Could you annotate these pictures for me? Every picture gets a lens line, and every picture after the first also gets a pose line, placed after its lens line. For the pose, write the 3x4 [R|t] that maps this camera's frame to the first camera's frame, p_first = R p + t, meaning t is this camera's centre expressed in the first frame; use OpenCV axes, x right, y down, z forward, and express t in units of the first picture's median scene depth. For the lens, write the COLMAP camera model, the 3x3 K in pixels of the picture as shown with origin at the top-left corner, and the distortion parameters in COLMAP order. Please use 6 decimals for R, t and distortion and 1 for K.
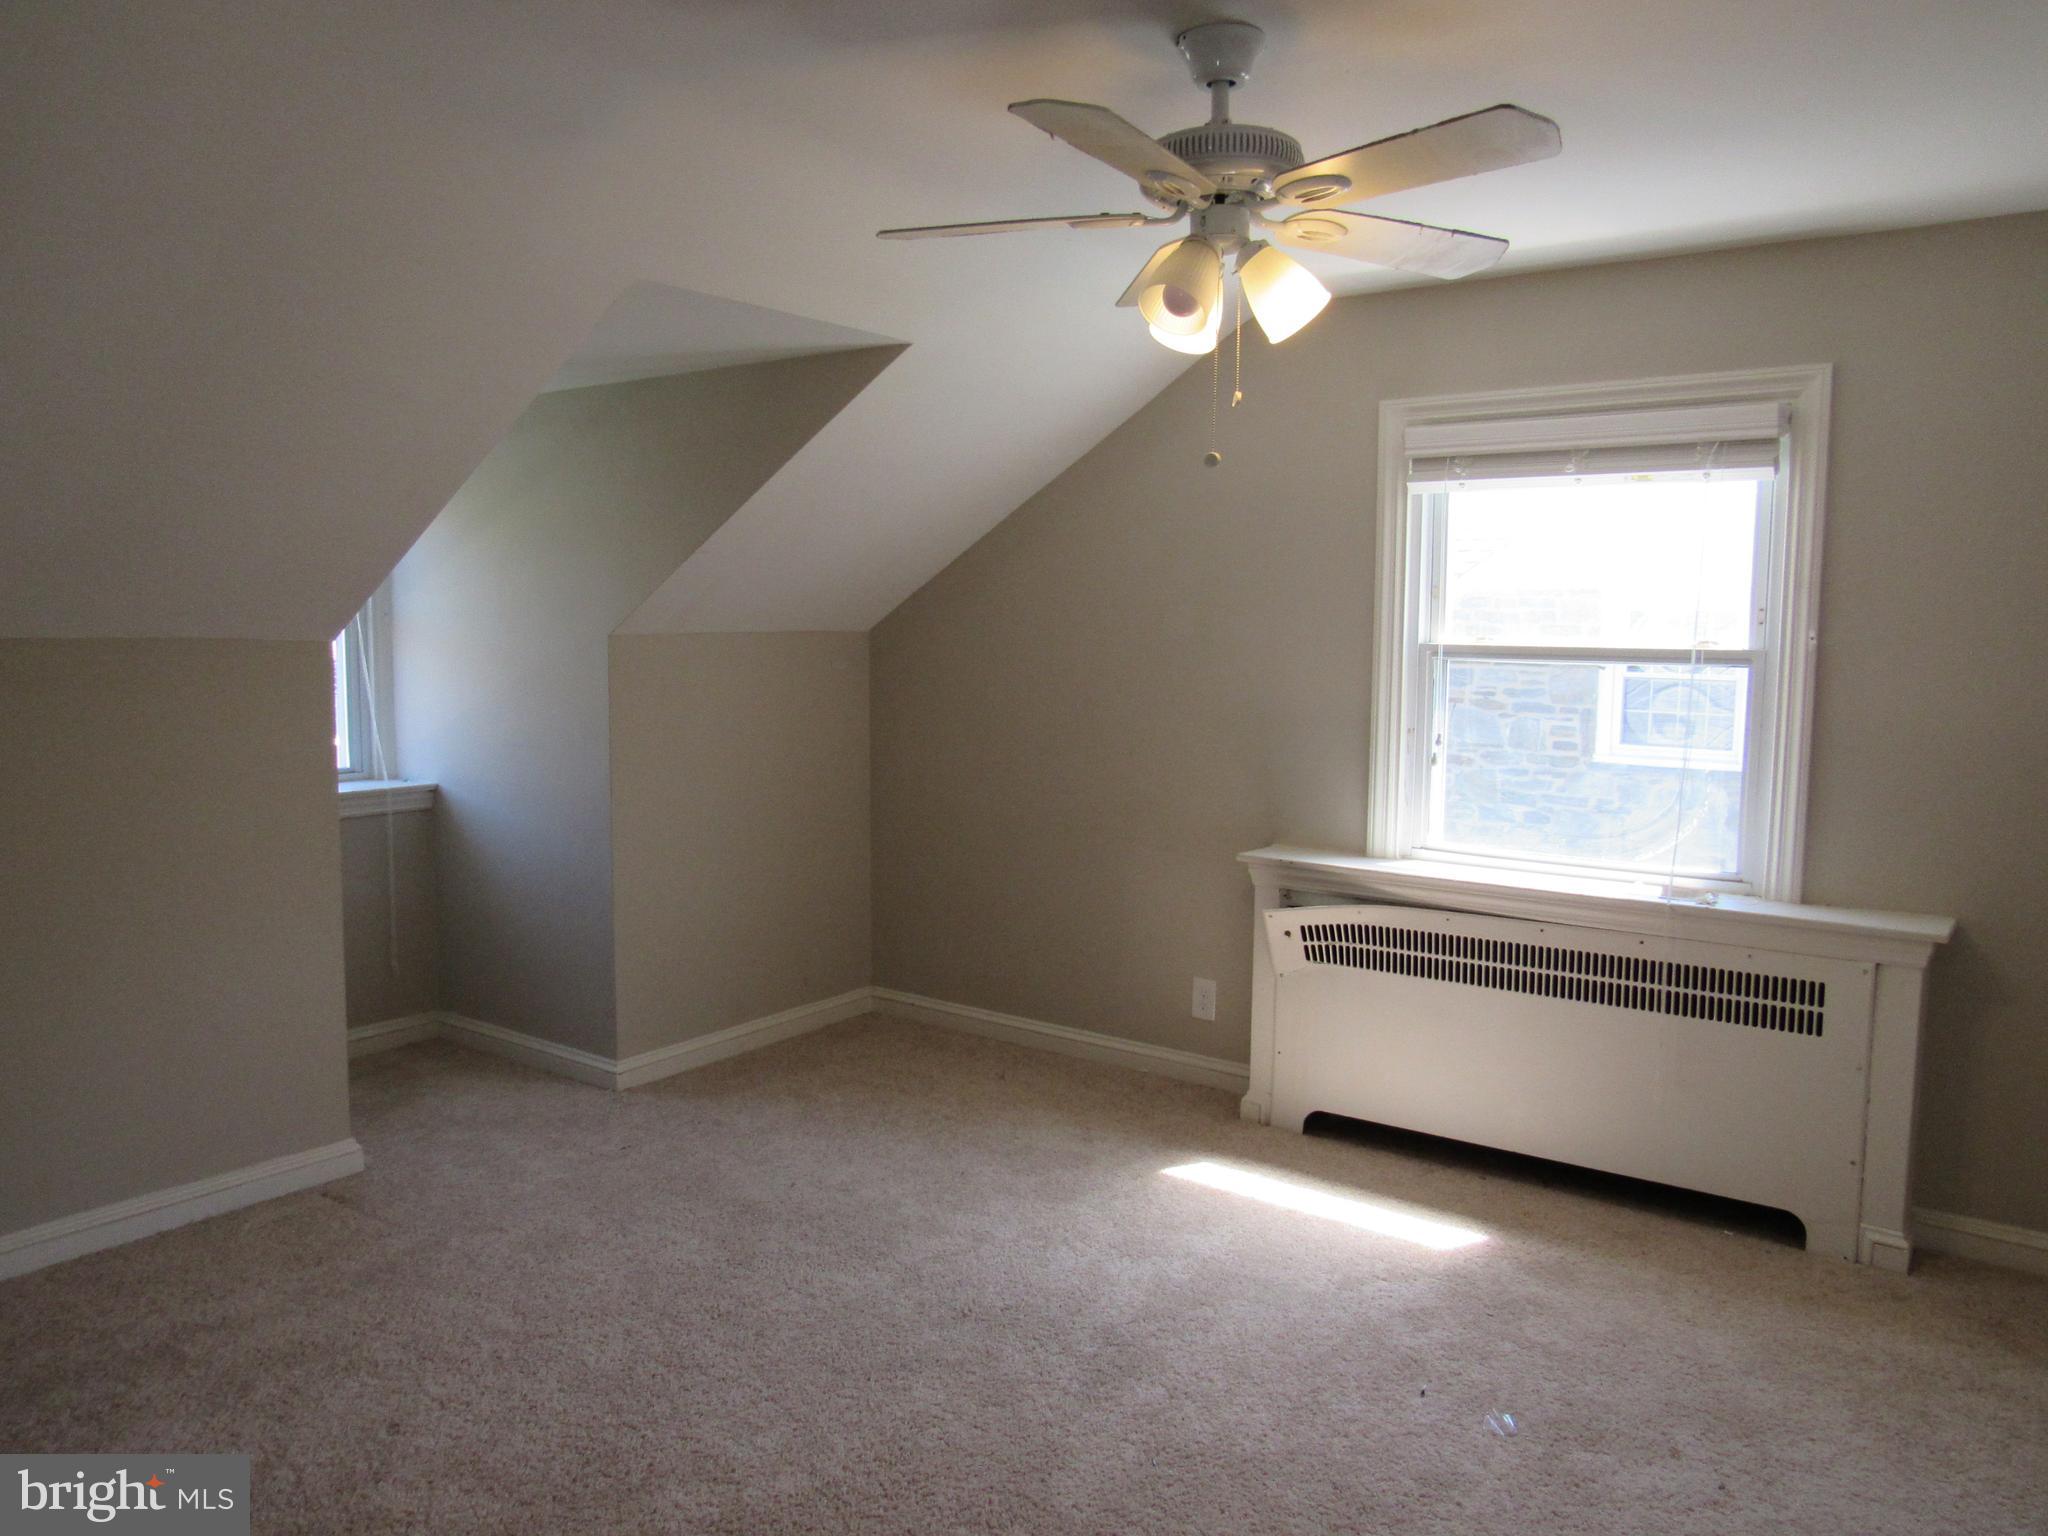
lens RADIAL K [[1468.1, 0, 1024.0], [0, 1468.1, 768.0], [0, 0, 1]] dist [-0.014465, -0.002173]
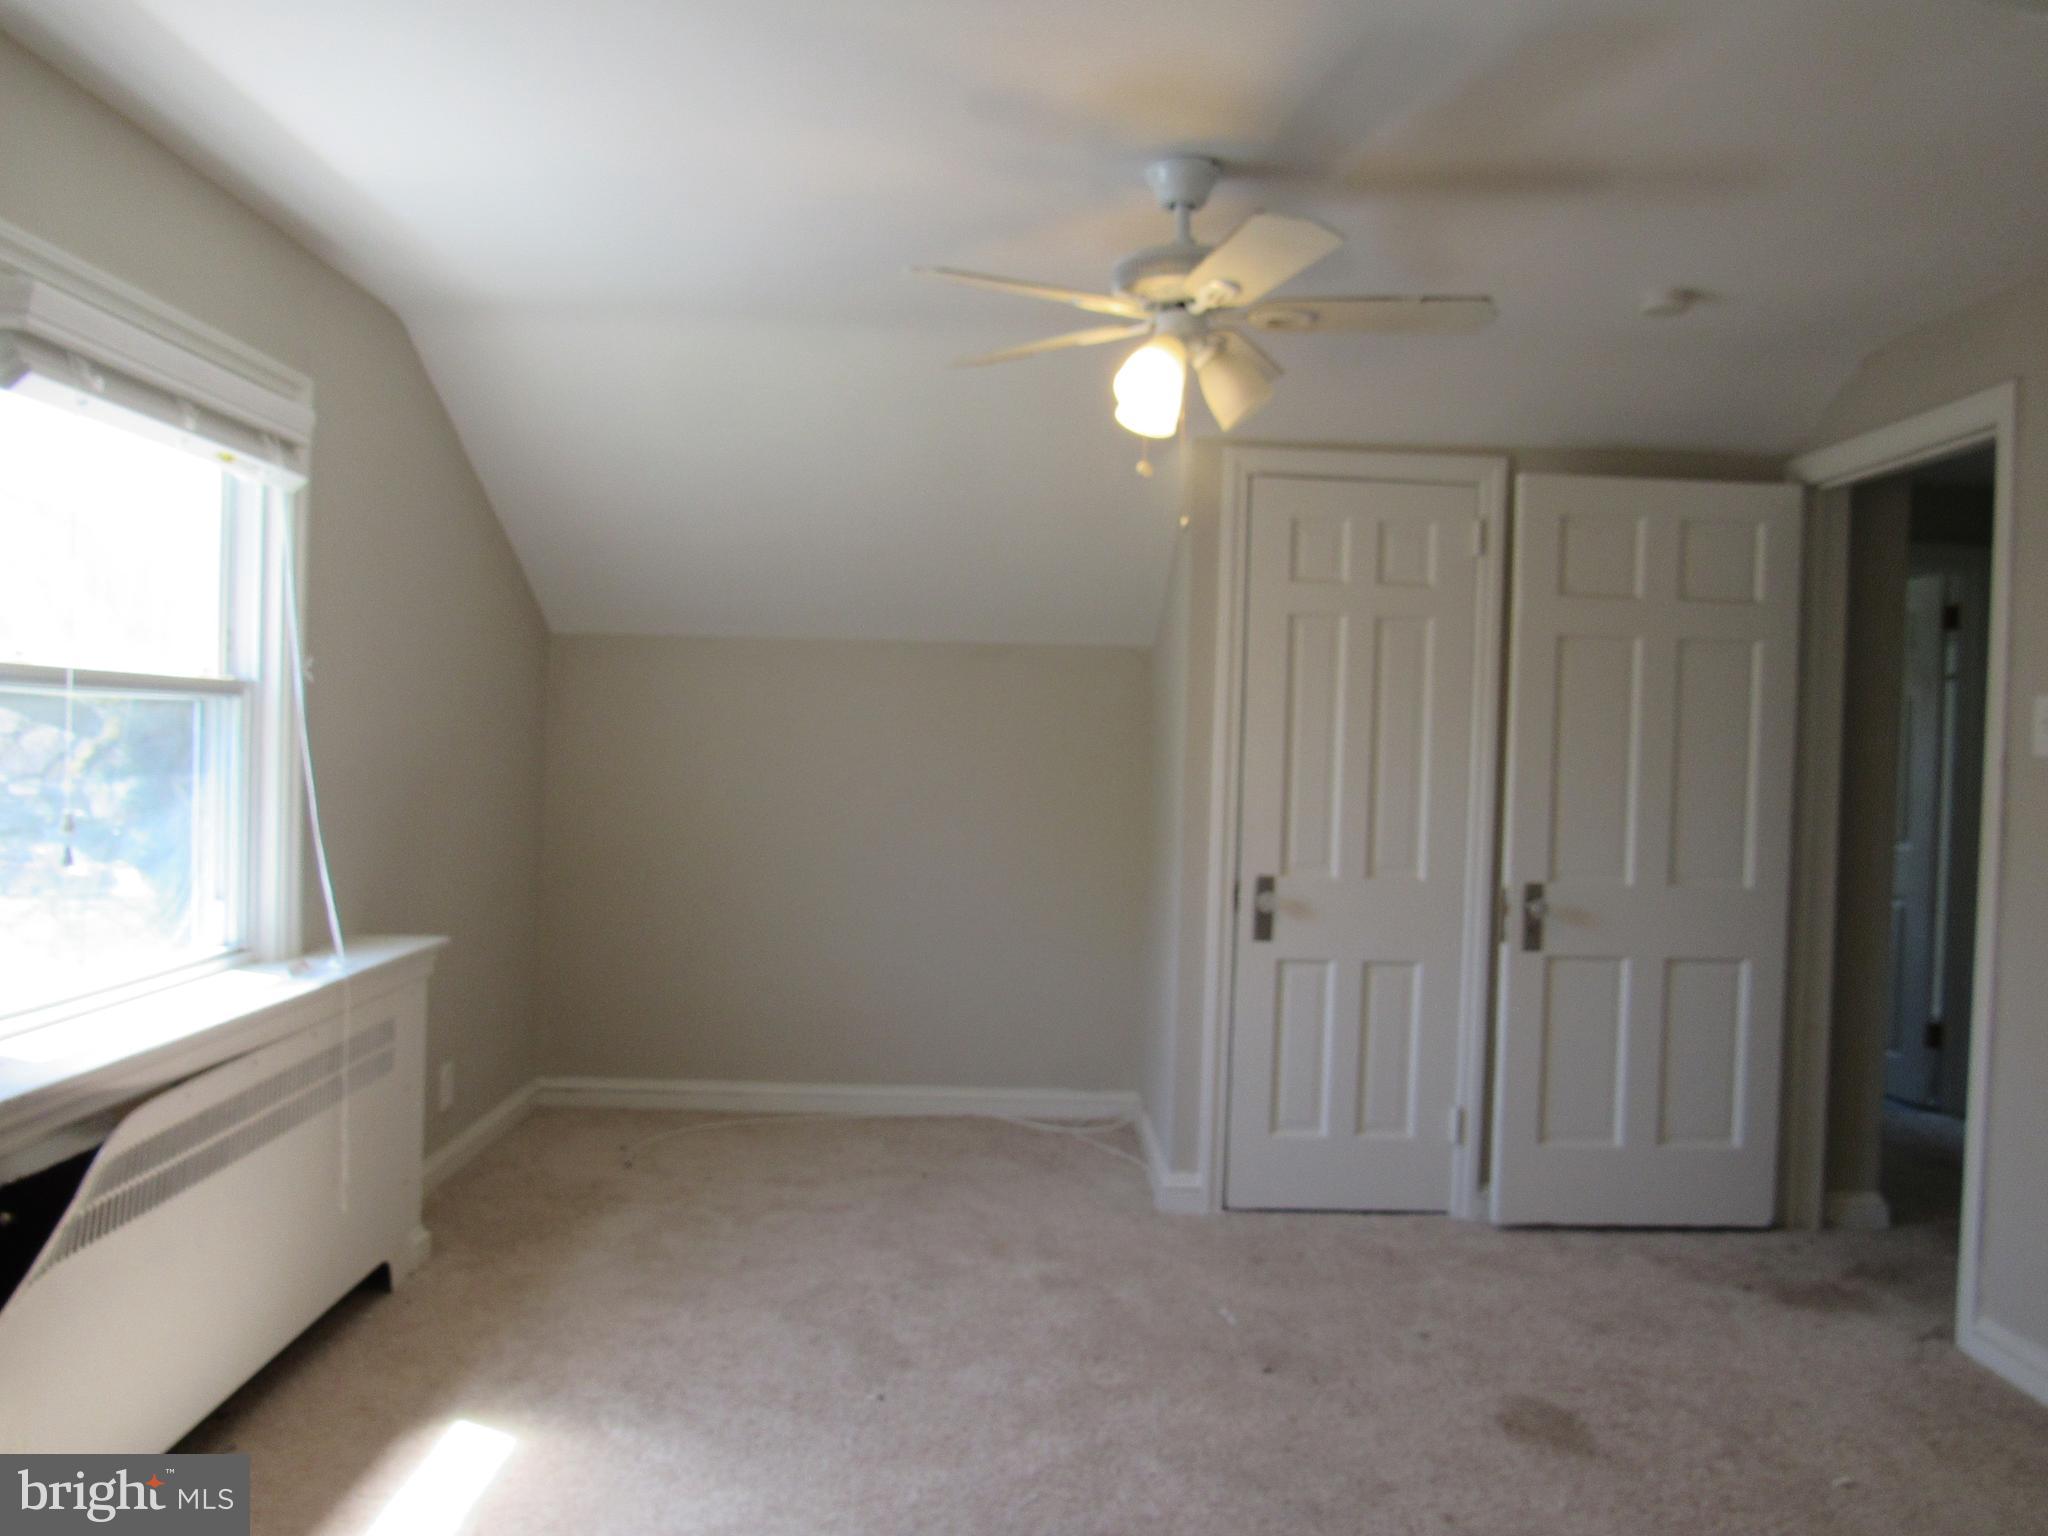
lens RADIAL K [[1468.1, 0, 1024.0], [0, 1468.1, 768.0], [0, 0, 1]] dist [-0.014465, -0.002173]
pose [[-0.598307, -0.049778, 0.799719, -0.471754], [0.044540, 0.994459, 0.095221, -0.090796], [-0.800028, 0.092591, -0.592775, 1.159062]]
